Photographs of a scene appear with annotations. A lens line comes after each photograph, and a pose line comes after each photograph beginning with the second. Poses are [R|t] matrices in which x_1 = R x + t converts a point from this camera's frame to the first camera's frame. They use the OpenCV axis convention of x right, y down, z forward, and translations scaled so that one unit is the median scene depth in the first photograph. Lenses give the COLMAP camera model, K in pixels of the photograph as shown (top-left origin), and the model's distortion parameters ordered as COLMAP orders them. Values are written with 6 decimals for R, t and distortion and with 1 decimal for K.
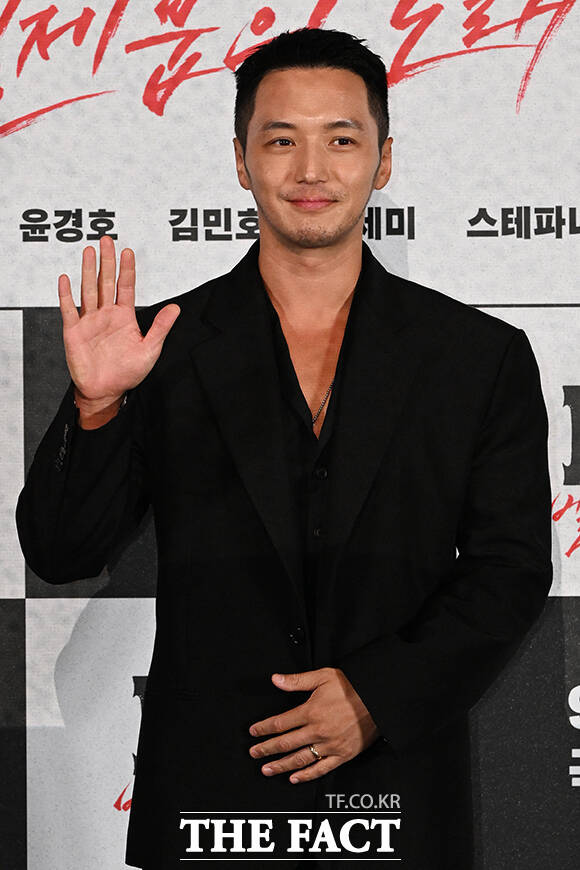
lens RADIAL K [[4121.1, 0, 288.8], [0, 4121.1, 433.0], [0, 0, 1]] dist [-0.275420, 0.000000]
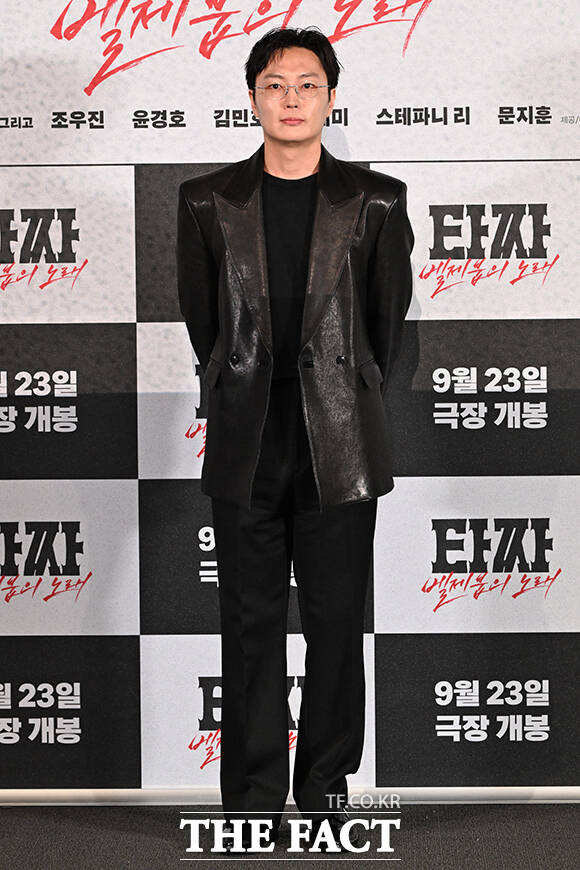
lens RADIAL K [[4307.3, 0, 289.0], [0, 4307.3, 431.2], [0, 0, 1]] dist [-0.245606, 0.000000]
pose [[0.999972, -0.003873, -0.006334, 0.016039], [0.003938, 0.999940, 0.010185, 0.069426], [0.006294, -0.010210, 0.999928, -0.918816]]
